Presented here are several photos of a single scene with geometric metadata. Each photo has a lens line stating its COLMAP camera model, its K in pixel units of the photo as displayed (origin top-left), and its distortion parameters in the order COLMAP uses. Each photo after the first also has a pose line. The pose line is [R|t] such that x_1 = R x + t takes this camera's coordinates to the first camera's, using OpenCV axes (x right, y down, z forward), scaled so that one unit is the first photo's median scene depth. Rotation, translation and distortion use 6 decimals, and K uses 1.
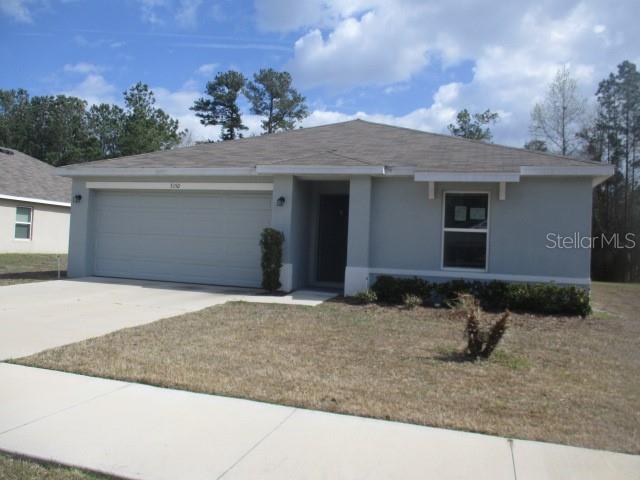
lens RADIAL K [[533.7, 0, 322.6], [0, 533.7, 241.4], [0, 0, 1]] dist [-0.029448, -0.000959]
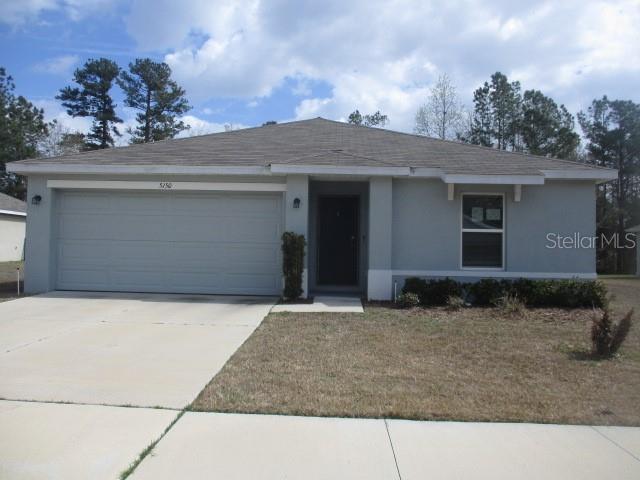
lens RADIAL K [[533.7, 0, 320.9], [0, 533.7, 240.9], [0, 0, 1]] dist [-0.029448, -0.000959]
pose [[0.965144, -0.021446, 0.260838, -0.262699], [0.020415, 0.999769, 0.006659, -0.012313], [-0.260921, -0.001102, 0.965359, 0.073007]]
